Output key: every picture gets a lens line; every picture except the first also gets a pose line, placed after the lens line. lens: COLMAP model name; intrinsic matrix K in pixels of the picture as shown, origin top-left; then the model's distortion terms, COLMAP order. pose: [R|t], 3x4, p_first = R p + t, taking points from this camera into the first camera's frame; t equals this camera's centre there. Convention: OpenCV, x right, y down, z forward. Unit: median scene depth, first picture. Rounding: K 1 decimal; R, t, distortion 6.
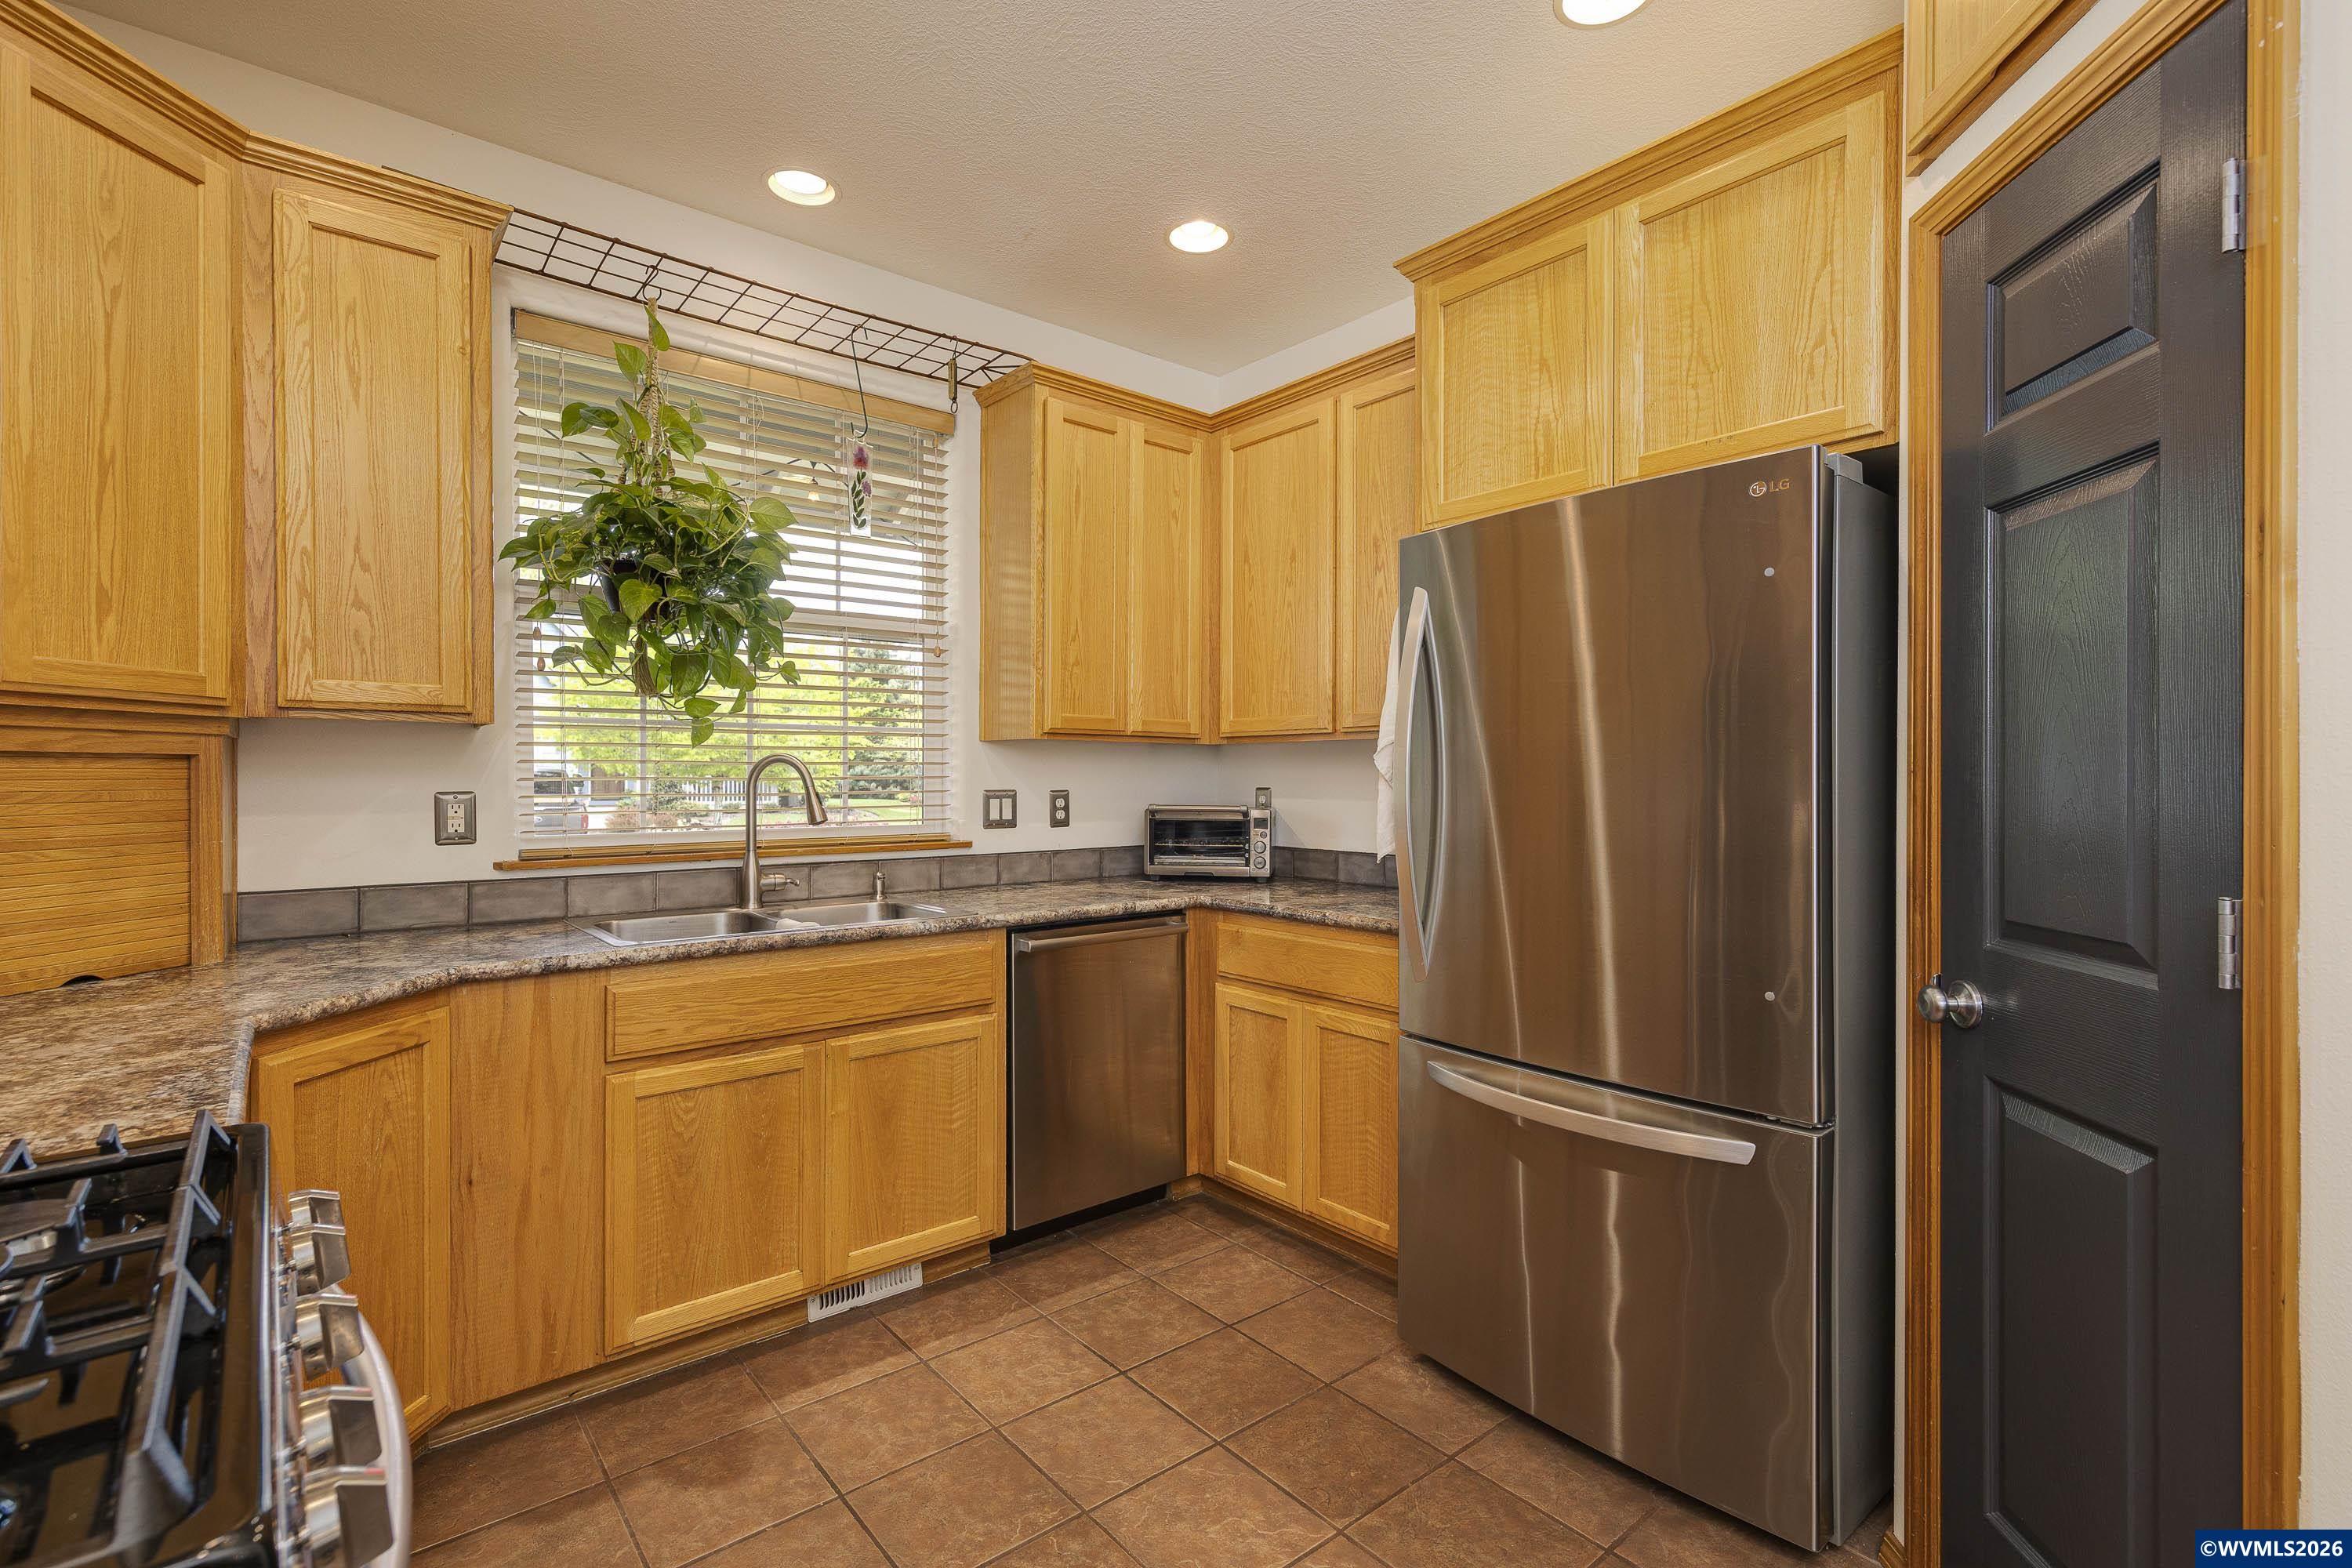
lens RADIAL K [[1062.0, 0, 1174.6], [0, 1062.0, 783.8], [0, 0, 1]] dist [-0.004717, 0.000454]
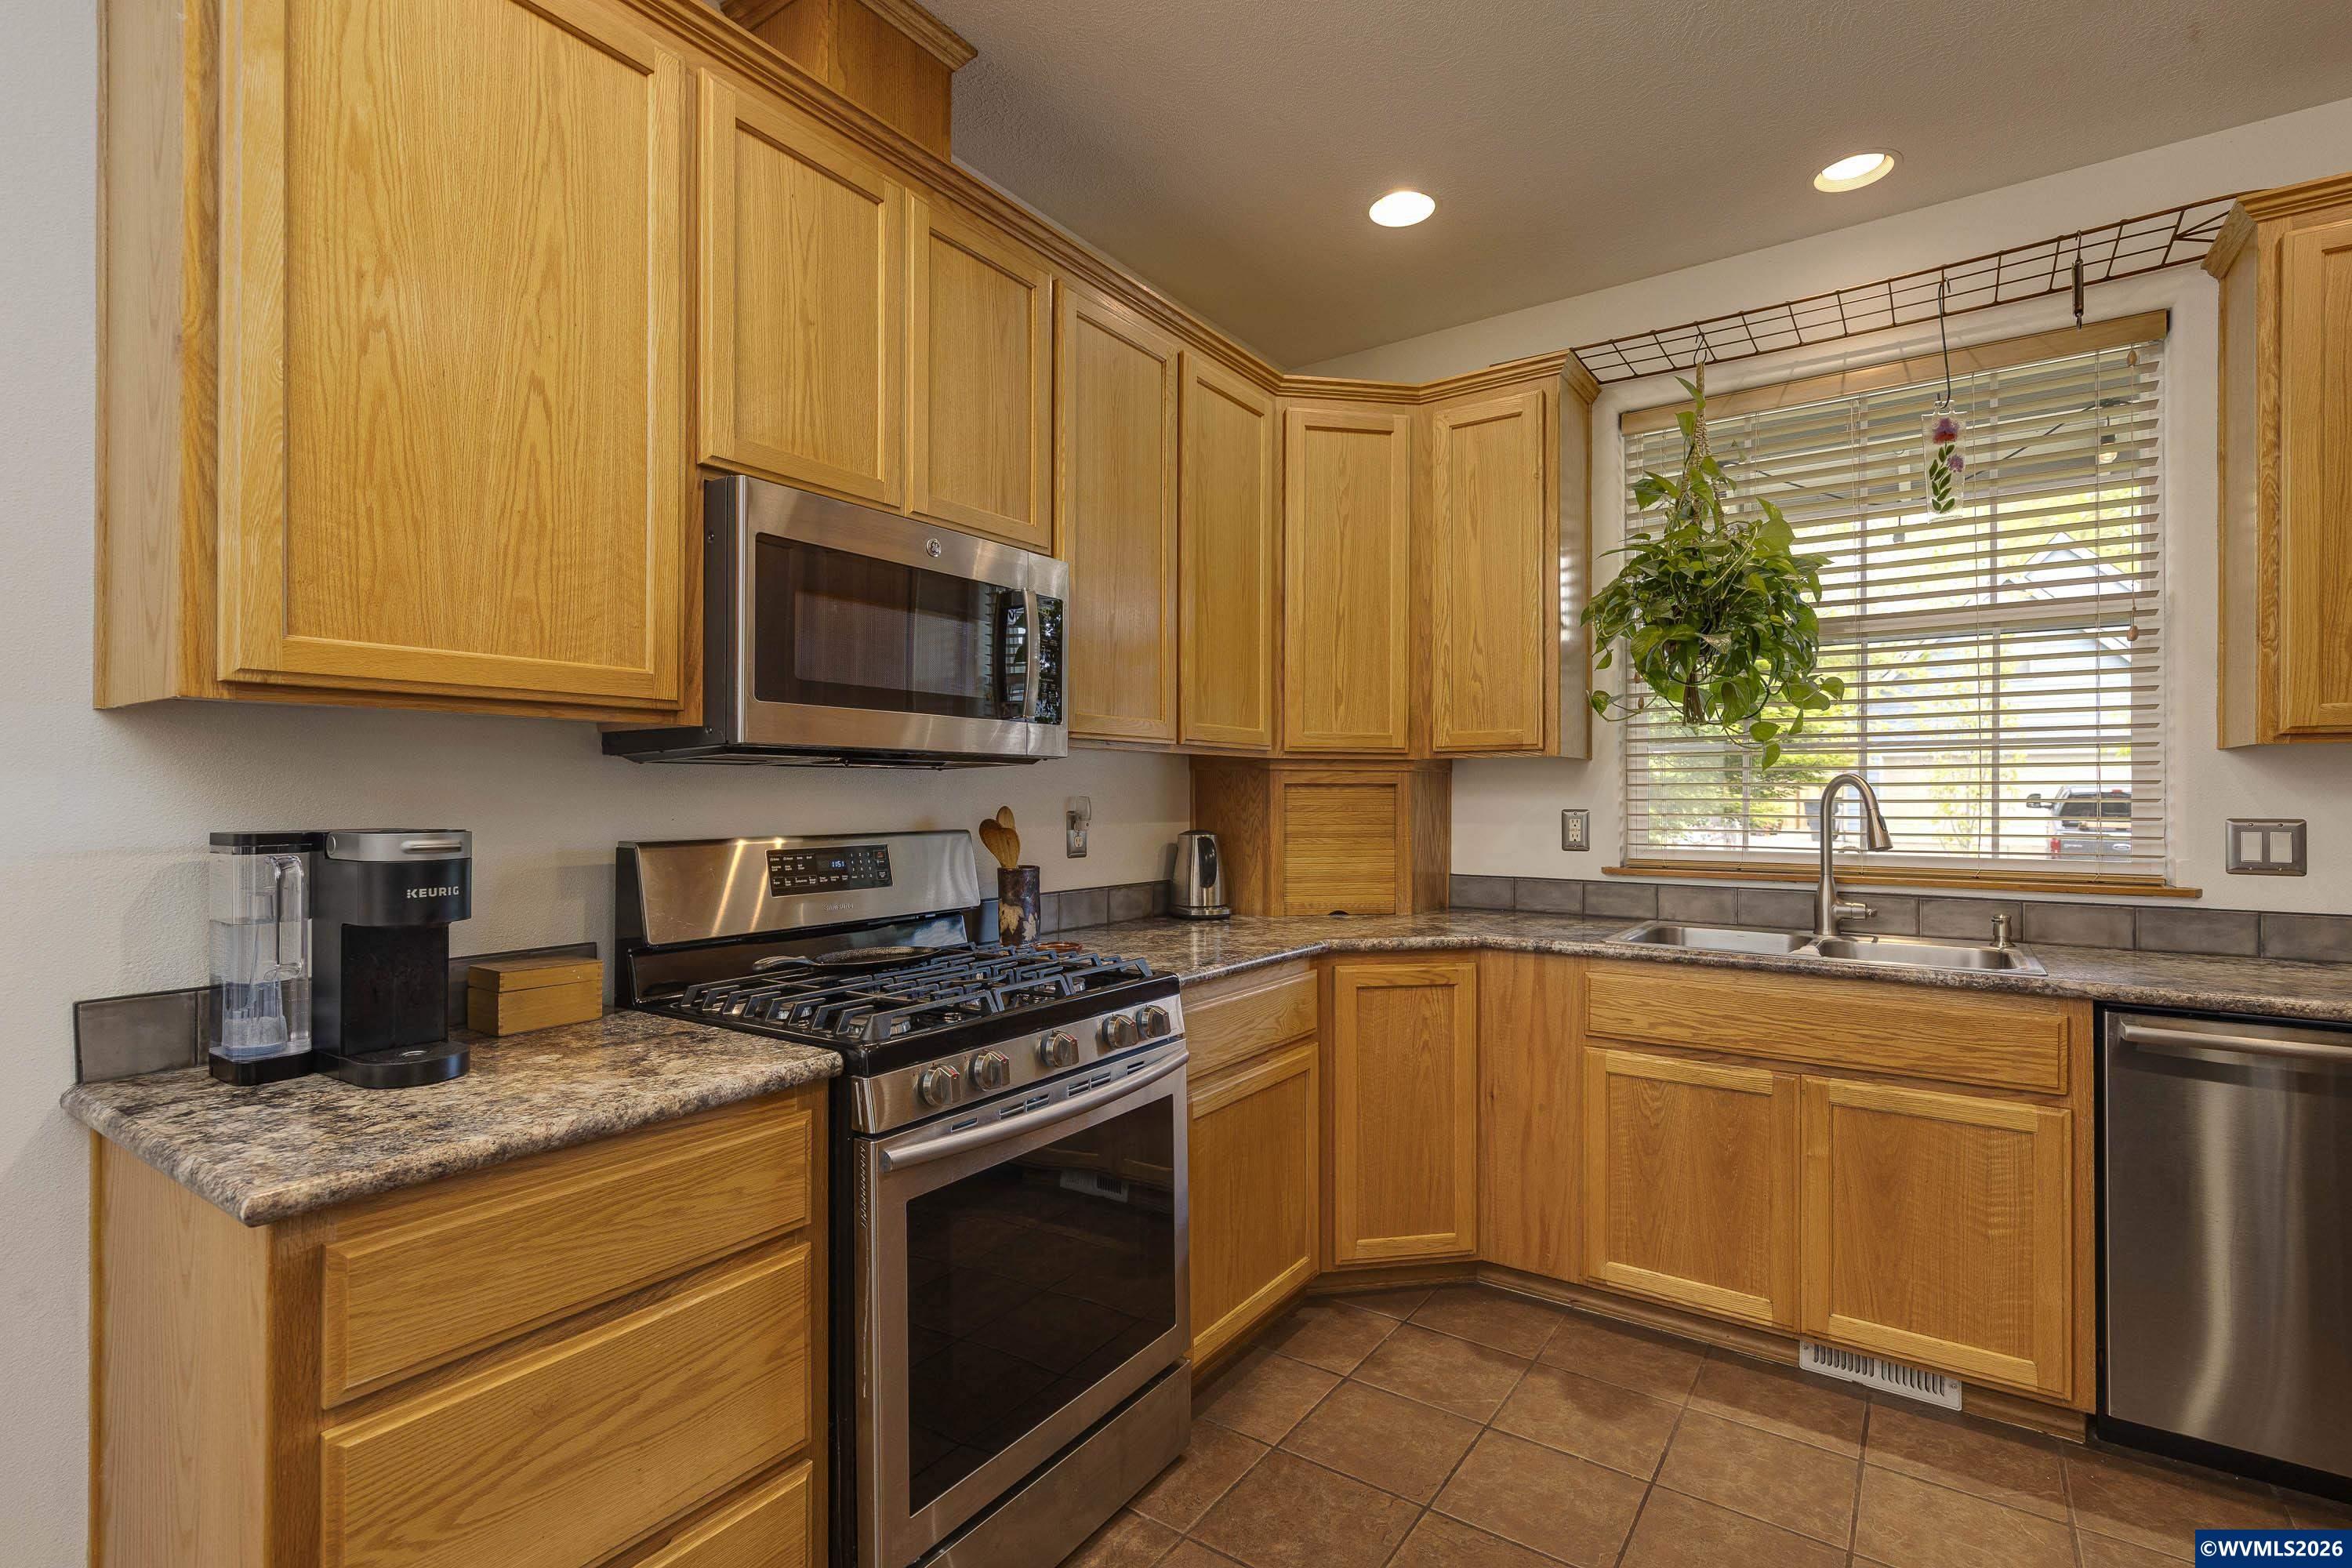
lens RADIAL K [[1062.0, 0, 1165.5], [0, 1062.0, 788.8], [0, 0, 1]] dist [-0.004717, 0.000454]
pose [[0.256145, -0.005771, -0.966621, 0.458864], [-0.008782, 0.999927, -0.008297, -0.002785], [0.966598, 0.010614, 0.256076, 0.203202]]
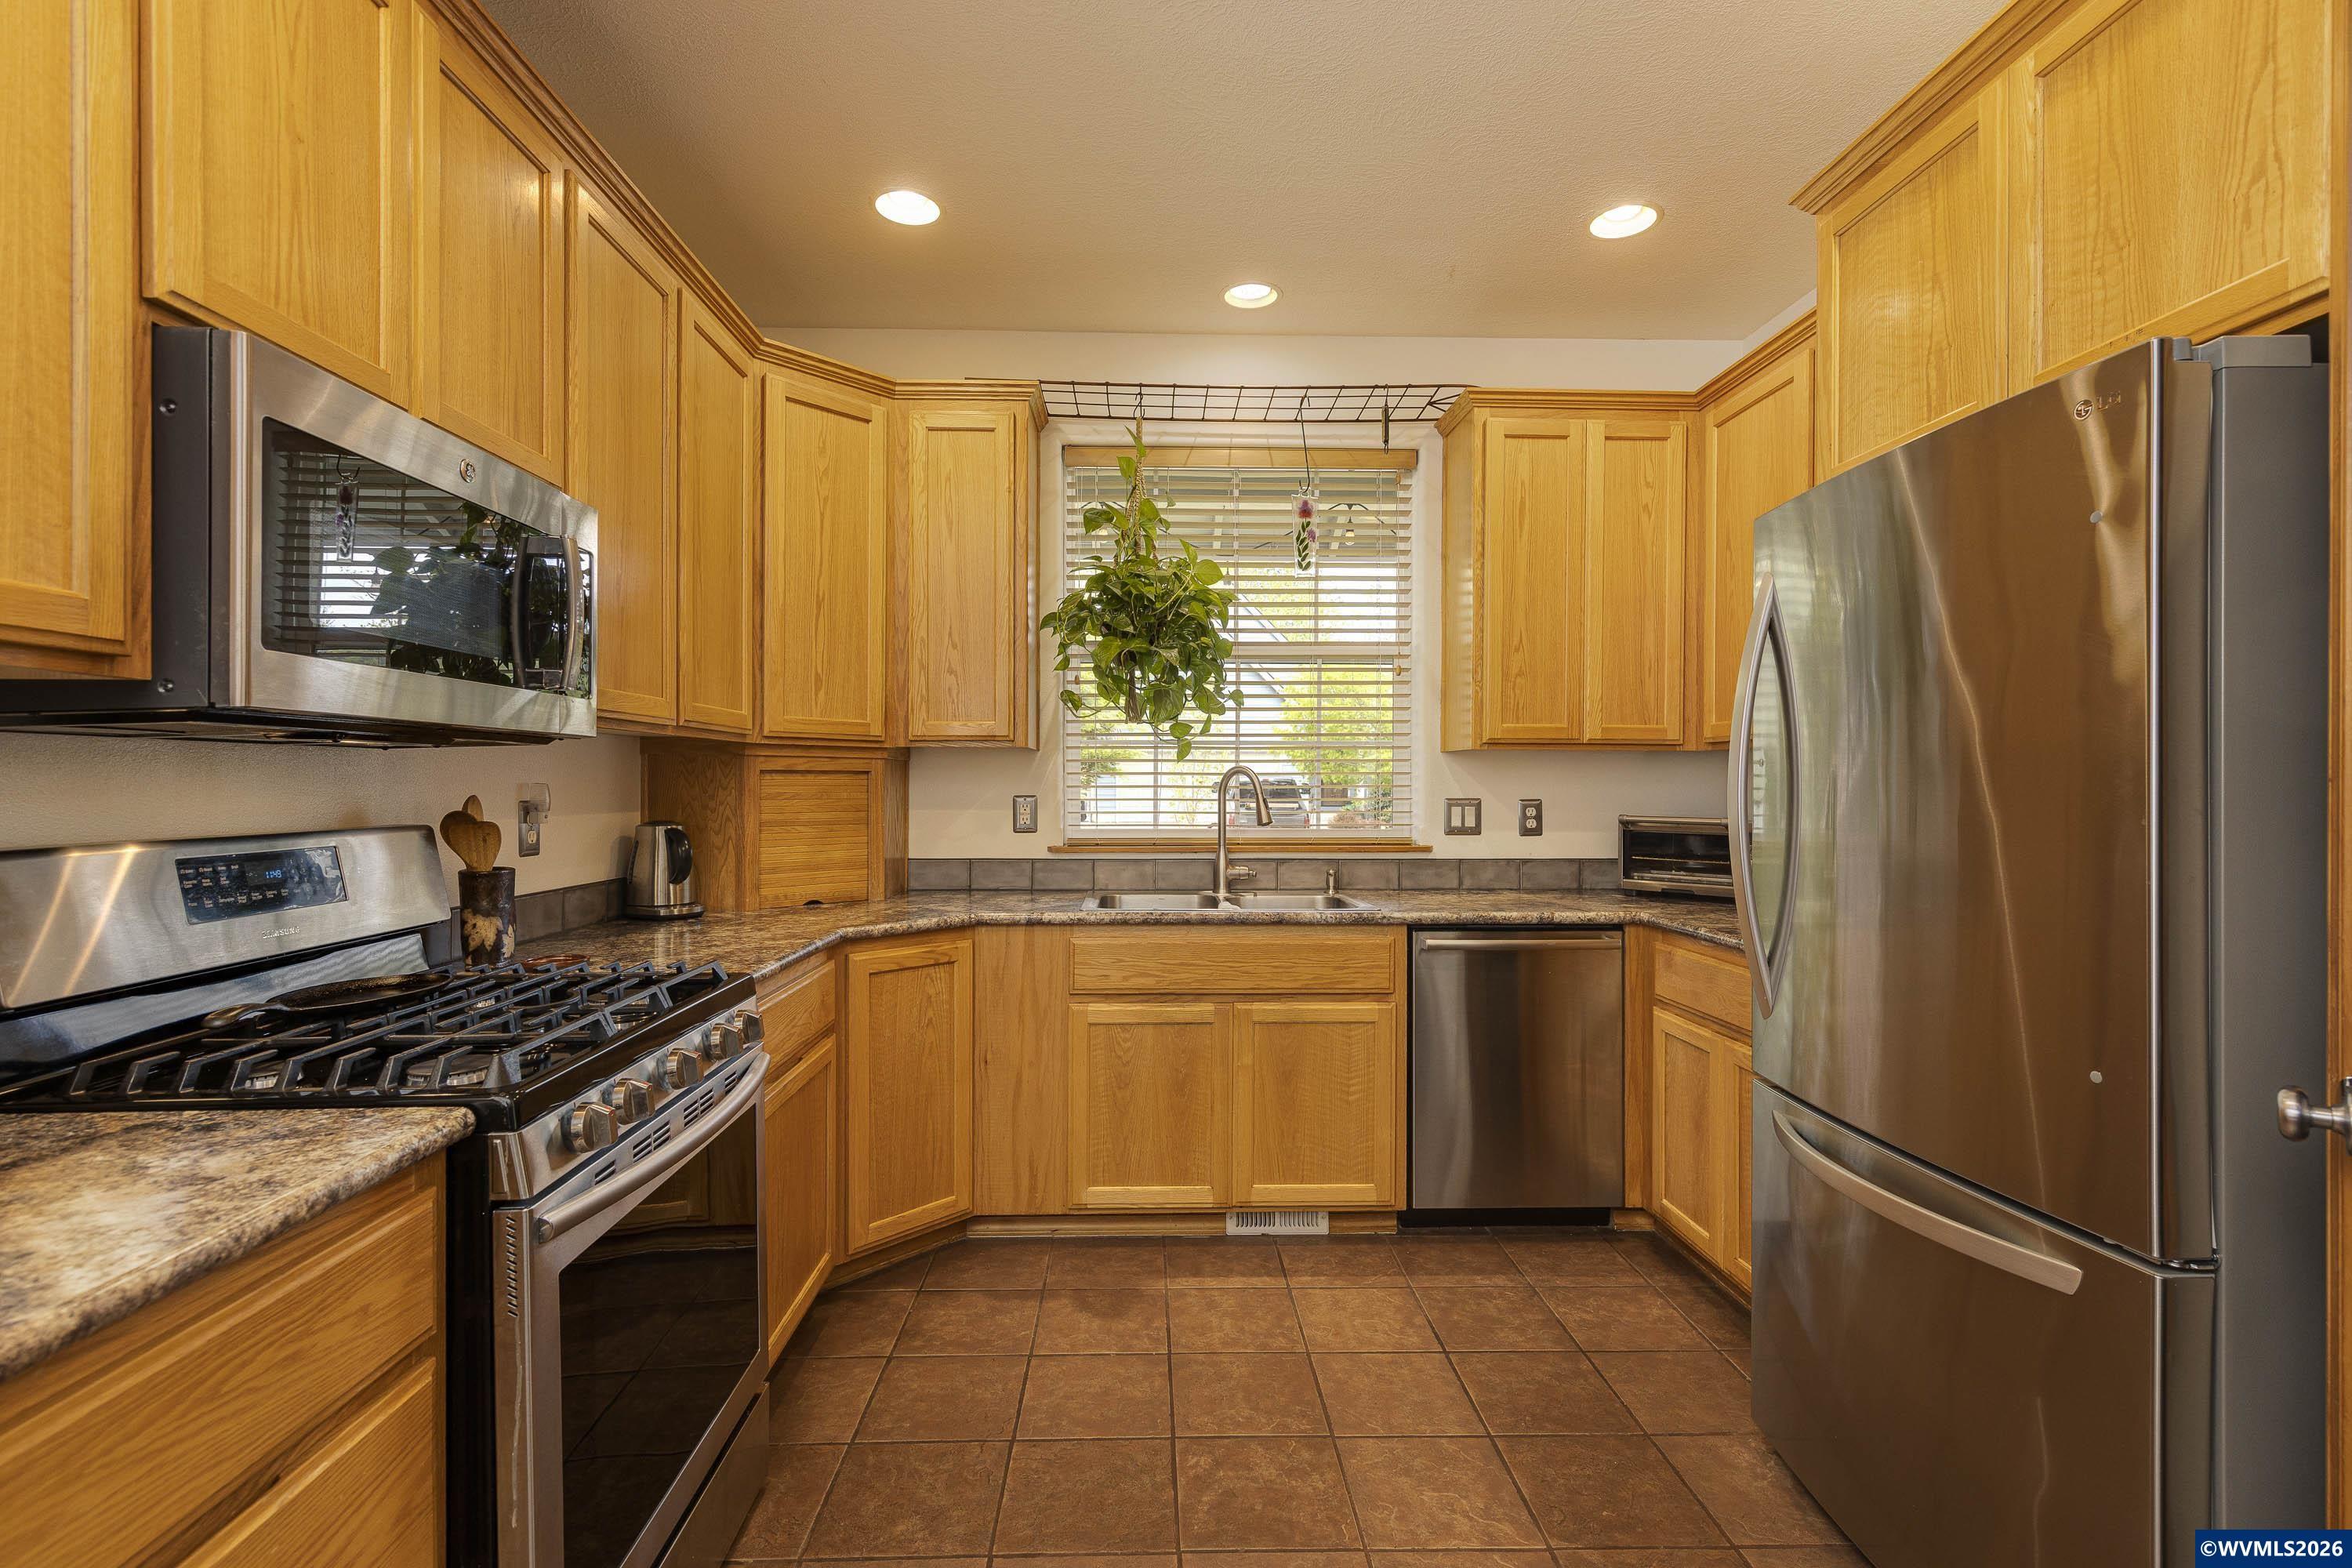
lens RADIAL K [[1062.0, 0, 1162.6], [0, 1062.0, 785.7], [0, 0, 1]] dist [-0.004717, 0.000454]
pose [[0.786258, 0.001806, -0.617896, 0.363681], [-0.006055, 0.999970, -0.004783, 0.000224], [0.617869, 0.007503, 0.786245, -0.004700]]
